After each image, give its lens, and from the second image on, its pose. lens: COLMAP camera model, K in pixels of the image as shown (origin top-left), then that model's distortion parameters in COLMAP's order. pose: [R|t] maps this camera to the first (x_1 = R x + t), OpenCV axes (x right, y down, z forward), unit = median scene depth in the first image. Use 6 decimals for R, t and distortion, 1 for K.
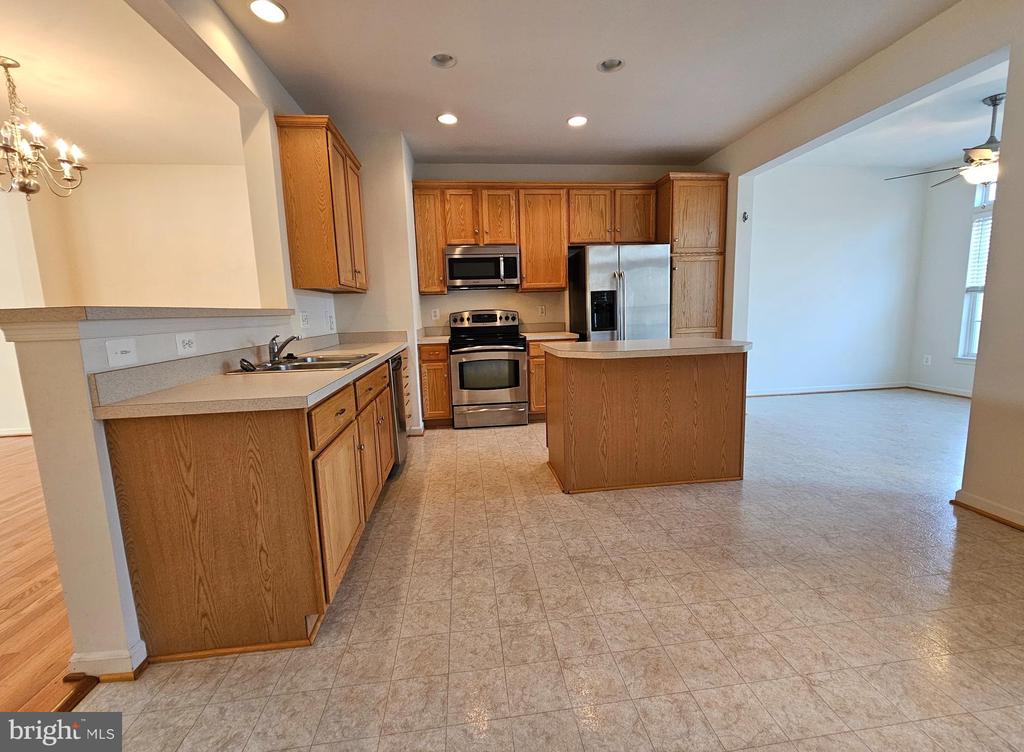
lens RADIAL K [[426.9, 0, 512.4], [0, 426.9, 370.7], [0, 0, 1]] dist [-0.001820, -0.000120]
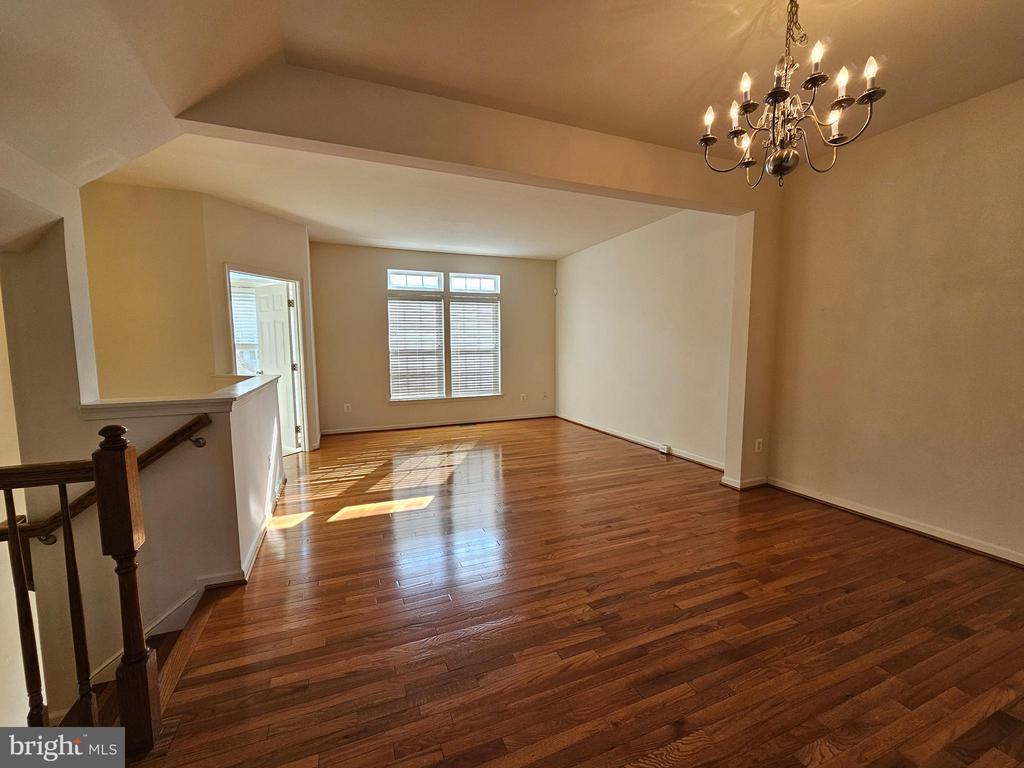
lens RADIAL K [[419.4, 0, 510.0], [0, 419.4, 386.4], [0, 0, 1]] dist [0.000211, 0.000692]
pose [[0.273388, 0.124881, -0.953763, -0.596230], [-0.135872, 0.986608, 0.090235, -0.096470], [0.952259, 0.104921, 0.286695, 0.451646]]
